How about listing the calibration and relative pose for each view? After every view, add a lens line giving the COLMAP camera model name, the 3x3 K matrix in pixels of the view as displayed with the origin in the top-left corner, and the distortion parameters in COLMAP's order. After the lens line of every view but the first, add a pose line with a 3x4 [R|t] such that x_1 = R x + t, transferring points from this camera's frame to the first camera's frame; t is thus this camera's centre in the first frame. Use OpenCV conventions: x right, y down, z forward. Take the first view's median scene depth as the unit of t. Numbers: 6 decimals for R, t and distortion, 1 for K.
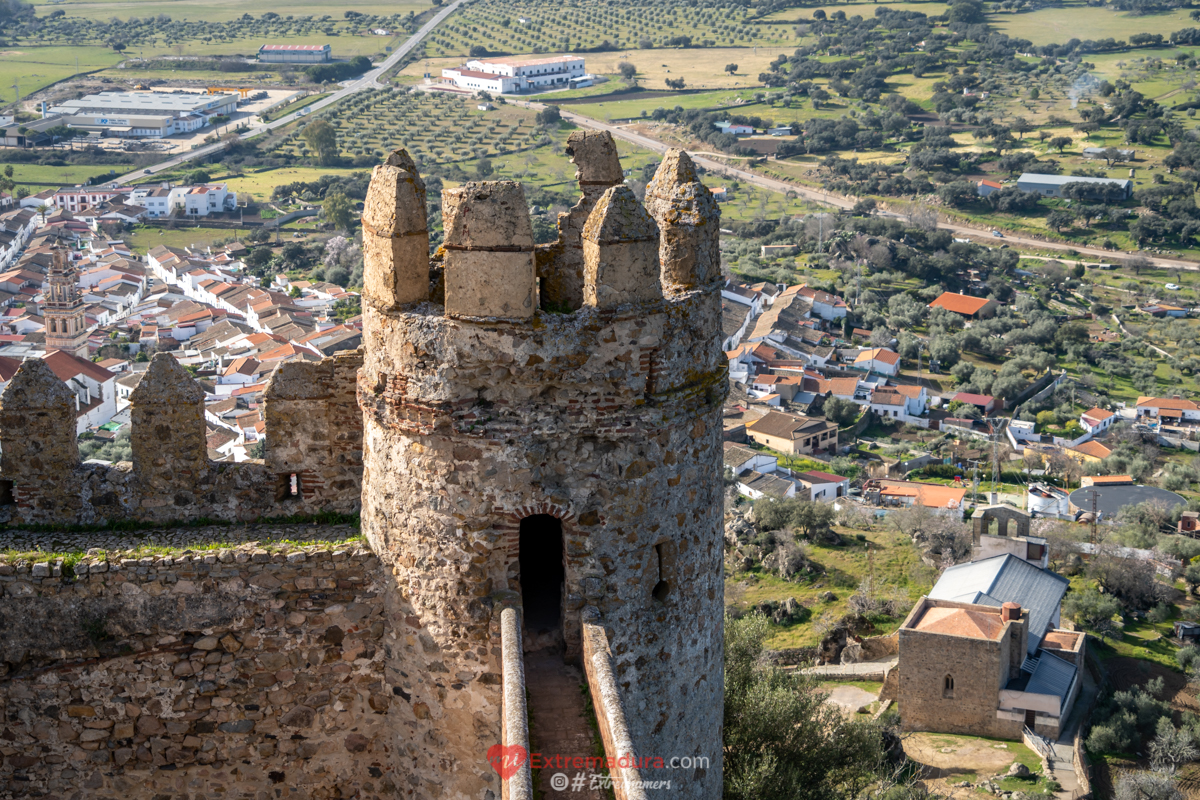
lens RADIAL K [[2186.6, 0, 597.9], [0, 2186.6, 400.4], [0, 0, 1]] dist [0.025054, 0.000000]
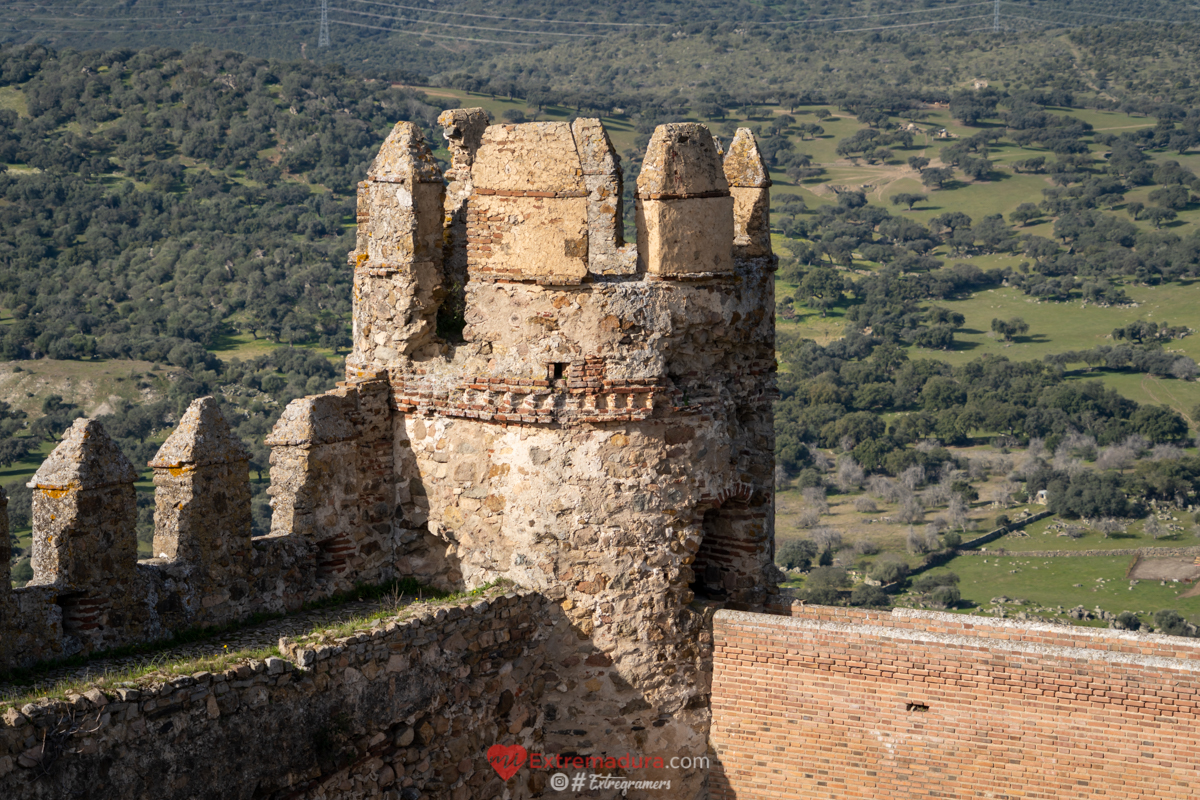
lens RADIAL K [[3742.2, 0, 600.8], [0, 3742.2, 399.7], [0, 0, 1]] dist [0.040430, 0.000000]
pose [[0.579928, -0.076822, 0.811037, -1.239342], [0.205977, 0.977025, -0.054739, 0.082501], [-0.788198, 0.198799, 0.582428, 0.145518]]
